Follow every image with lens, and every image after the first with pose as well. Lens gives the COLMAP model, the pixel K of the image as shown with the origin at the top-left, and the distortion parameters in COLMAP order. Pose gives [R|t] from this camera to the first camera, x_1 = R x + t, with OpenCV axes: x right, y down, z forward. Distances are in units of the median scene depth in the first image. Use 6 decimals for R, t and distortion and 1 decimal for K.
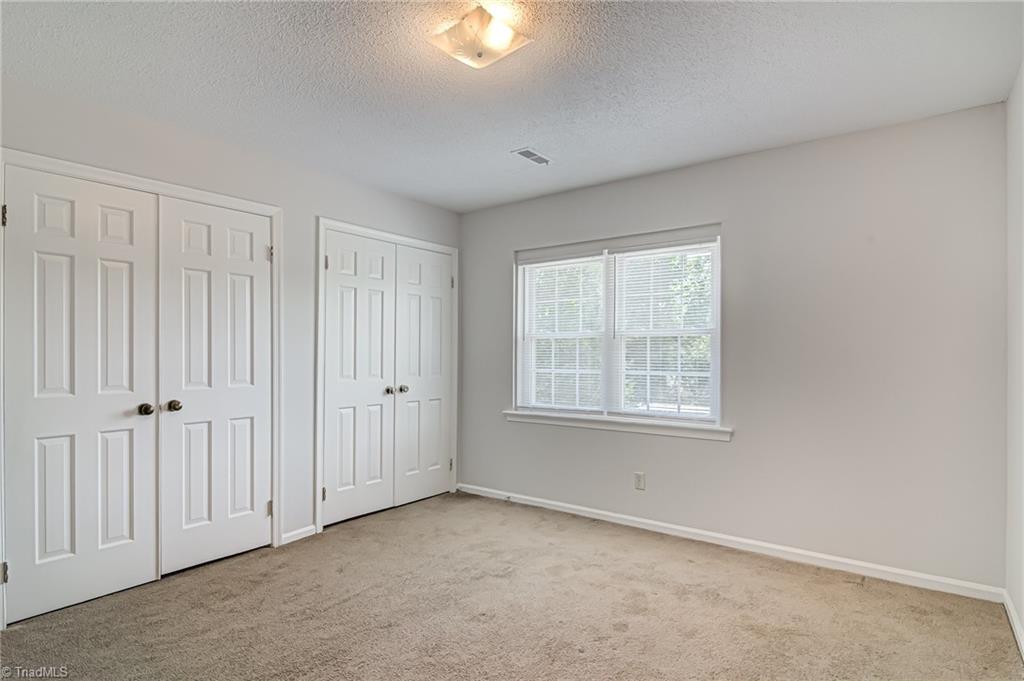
lens RADIAL K [[541.4, 0, 518.5], [0, 541.4, 350.8], [0, 0, 1]] dist [0.020583, -0.017031]
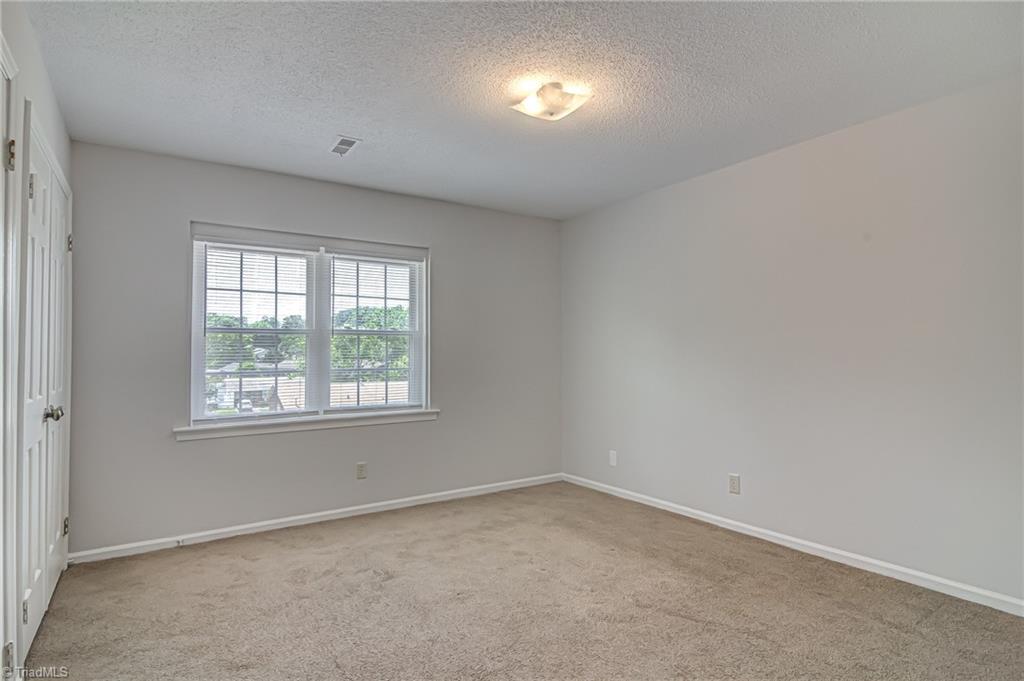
lens RADIAL K [[541.4, 0, 519.4], [0, 541.4, 342.9], [0, 0, 1]] dist [0.020583, -0.017031]
pose [[0.331561, 0.014761, 0.943318, -0.805383], [0.000105, 0.999877, -0.015683, 0.004731], [-0.943434, 0.005299, 0.331519, 0.406956]]
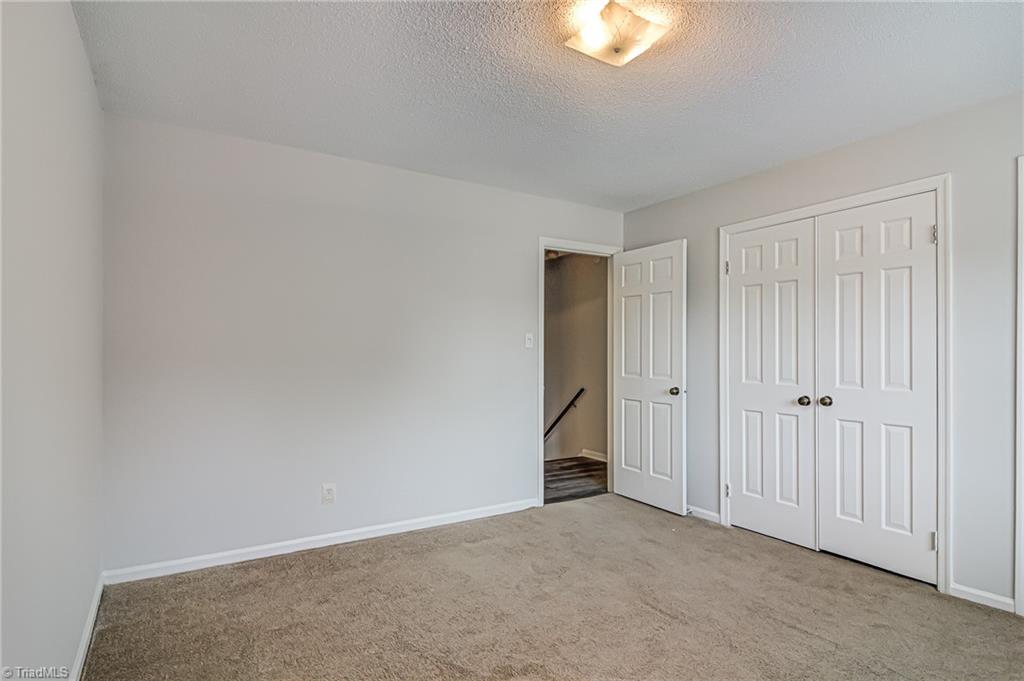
lens RADIAL K [[541.4, 0, 513.3], [0, 541.4, 346.3], [0, 0, 1]] dist [0.020583, -0.017031]
pose [[-0.371692, -0.008569, -0.928317, 0.580101], [0.004849, 0.999926, -0.011171, -0.001405], [0.928344, -0.008653, -0.371623, 0.749739]]
